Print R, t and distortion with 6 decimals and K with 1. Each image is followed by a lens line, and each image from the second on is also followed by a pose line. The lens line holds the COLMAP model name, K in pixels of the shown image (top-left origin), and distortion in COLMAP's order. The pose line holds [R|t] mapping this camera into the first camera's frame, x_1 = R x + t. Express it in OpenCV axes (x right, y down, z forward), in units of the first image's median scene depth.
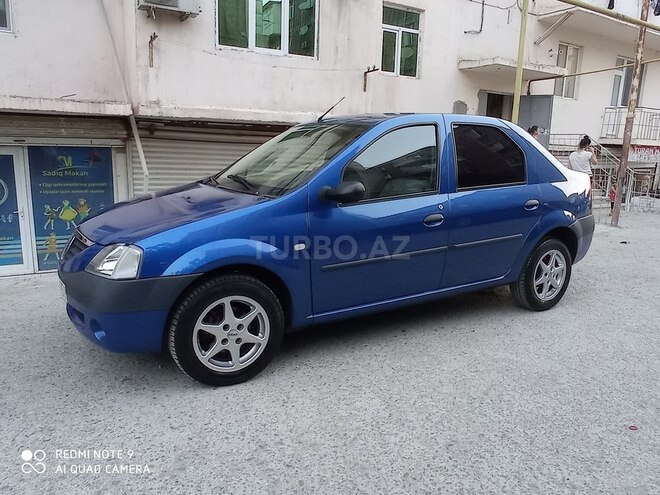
lens RADIAL K [[488.7, 0, 332.2], [0, 488.7, 246.5], [0, 0, 1]] dist [-0.071493, 0.053546]
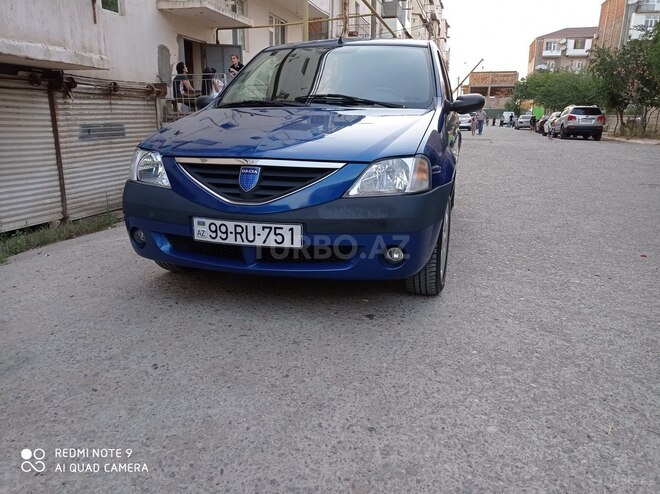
lens RADIAL K [[494.8, 0, 330.0], [0, 494.8, 247.0], [0, 0, 1]] dist [0.110674, -0.188493]
pose [[0.712833, -0.196470, 0.673253, -0.375057], [0.150304, 0.980452, 0.126977, 0.007334], [-0.685039, 0.010680, 0.728428, 0.131952]]
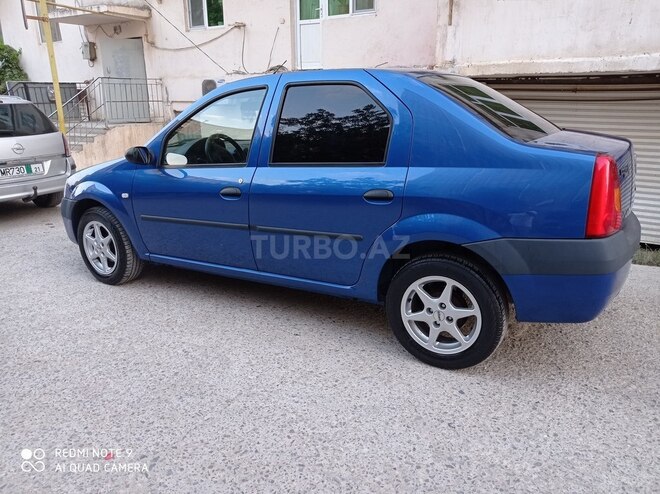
lens RADIAL K [[494.8, 0, 330.0], [0, 494.8, 247.0], [0, 0, 1]] dist [0.110674, -0.188493]
pose [[0.487629, 0.216986, -0.845656, 0.474181], [-0.152651, 0.974892, 0.162124, -0.057691], [0.859602, 0.050034, 0.508509, 0.280934]]
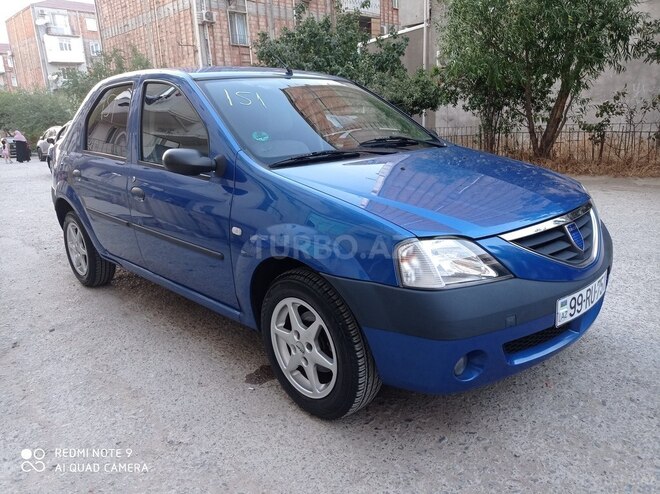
lens RADIAL K [[501.9, 0, 330.0], [0, 501.9, 247.0], [0, 0, 1]] dist [0.007531, 0.001936]
pose [[-0.232146, -0.248098, 0.940508, -0.424935], [0.230548, 0.925335, 0.301002, -0.106559], [-0.944963, 0.286708, -0.157615, 0.541029]]
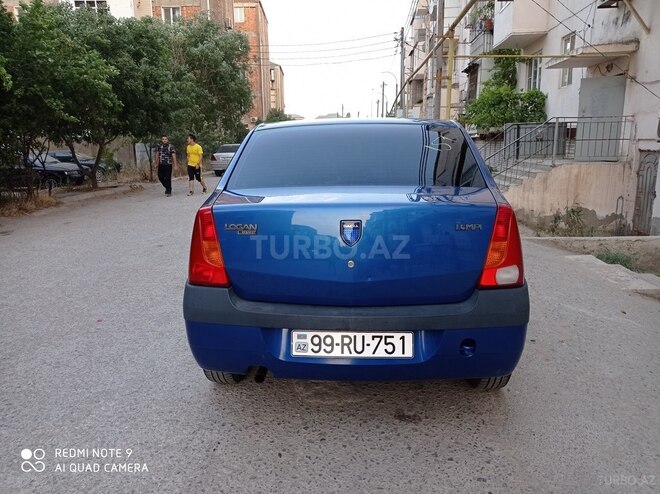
lens RADIAL K [[501.9, 0, 330.0], [0, 501.9, 247.0], [0, 0, 1]] dist [0.007531, 0.001936]
pose [[-0.567439, 0.149130, -0.809798, 0.493873], [-0.165451, 0.942755, 0.289550, -0.159195], [0.806622, 0.298284, -0.510283, 0.774834]]
